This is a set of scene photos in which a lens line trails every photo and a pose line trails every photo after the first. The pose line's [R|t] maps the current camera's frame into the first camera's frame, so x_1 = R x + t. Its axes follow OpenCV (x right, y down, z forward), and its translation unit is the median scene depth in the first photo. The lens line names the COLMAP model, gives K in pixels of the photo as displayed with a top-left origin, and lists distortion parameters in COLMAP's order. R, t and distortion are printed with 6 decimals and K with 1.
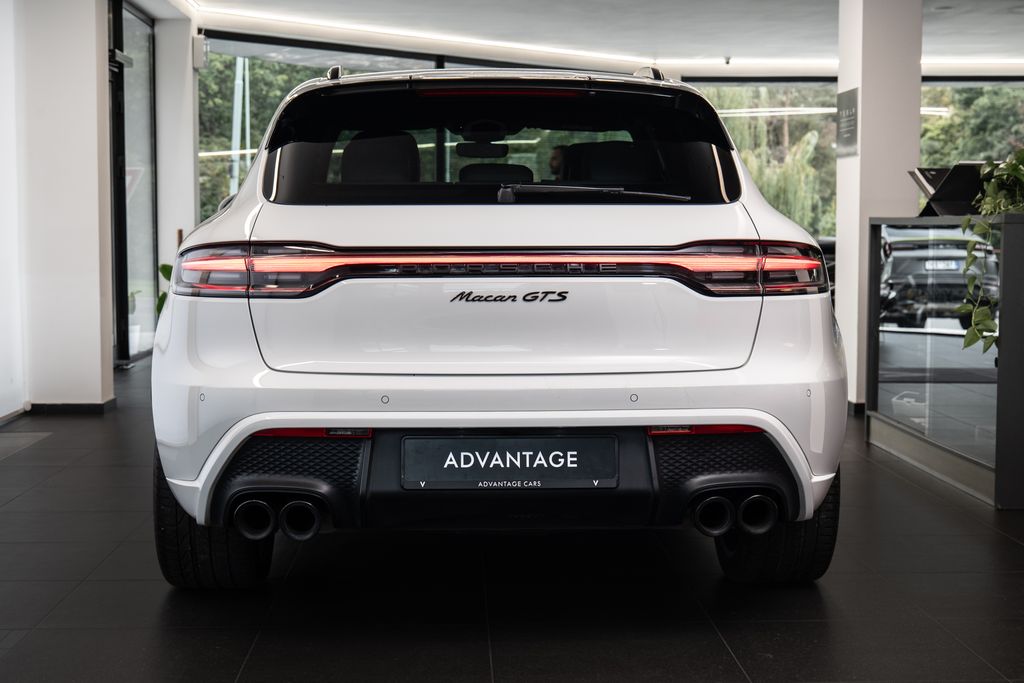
lens RADIAL K [[1478.6, 0, 512.0], [0, 1478.6, 341.5], [0, 0, 1]] dist [-0.023744, -0.022767]
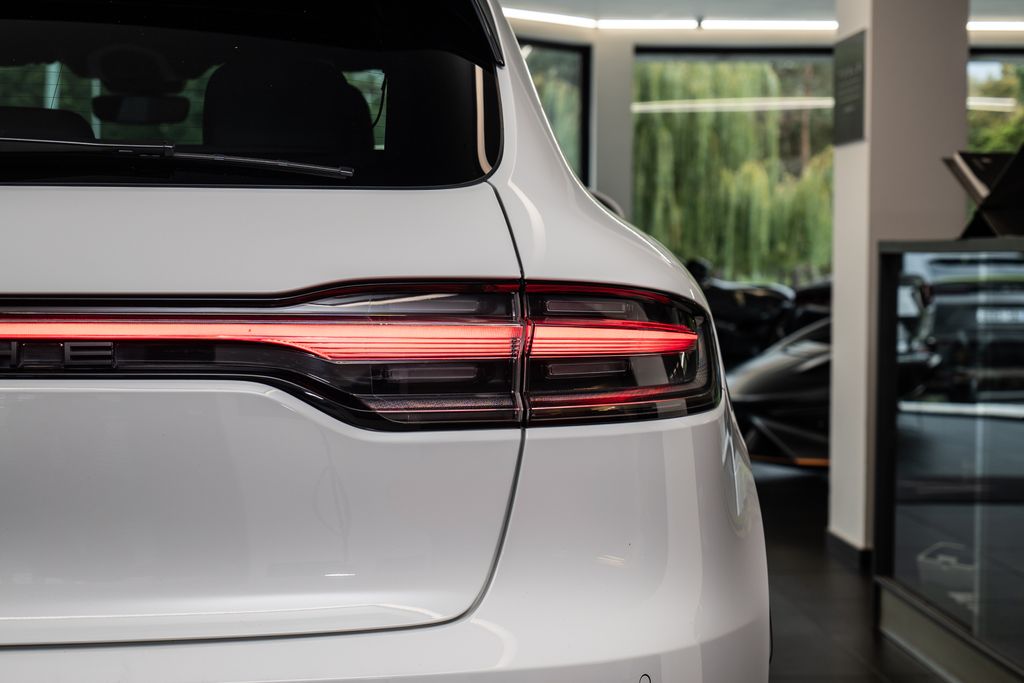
lens RADIAL K [[1797.2, 0, 512.0], [0, 1797.2, 341.5], [0, 0, 1]] dist [-0.012400, -0.224964]
pose [[0.999881, 0.006919, 0.013815, 0.098420], [-0.006467, 0.999451, -0.032505, -0.023274], [-0.014033, 0.032411, 0.999376, 0.331691]]
